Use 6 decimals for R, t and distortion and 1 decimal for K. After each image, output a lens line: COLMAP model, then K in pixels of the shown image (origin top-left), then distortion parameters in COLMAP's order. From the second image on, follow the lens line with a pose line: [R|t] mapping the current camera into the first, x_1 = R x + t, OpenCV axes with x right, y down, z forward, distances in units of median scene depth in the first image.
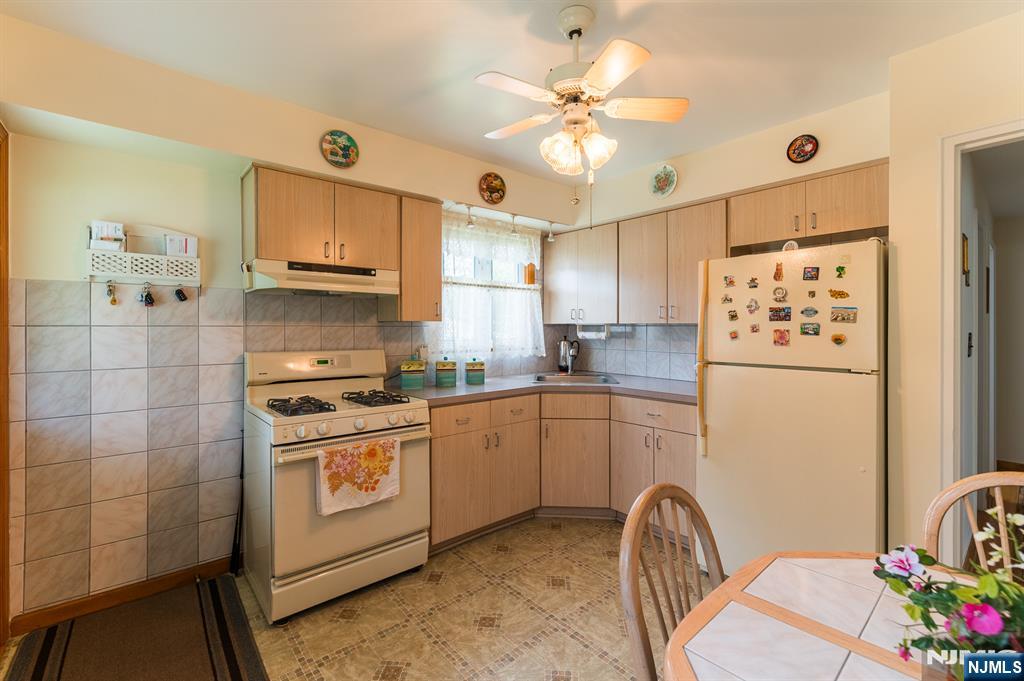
lens RADIAL K [[438.1, 0, 514.4], [0, 438.1, 329.7], [0, 0, 1]] dist [-0.005631, -0.000845]
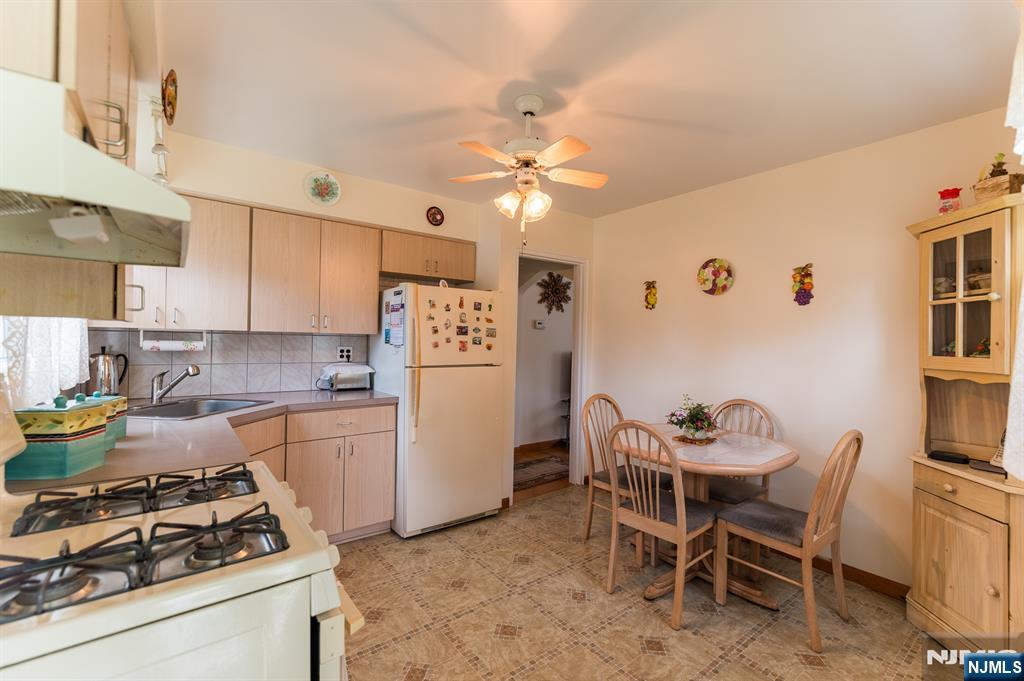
lens RADIAL K [[438.1, 0, 512.8], [0, 438.1, 342.1], [0, 0, 1]] dist [-0.005631, -0.000845]
pose [[0.062865, -0.004301, 0.998013, -0.850614], [-0.012865, 0.999904, 0.005120, -0.005913], [-0.997939, -0.013162, 0.062803, 0.701853]]
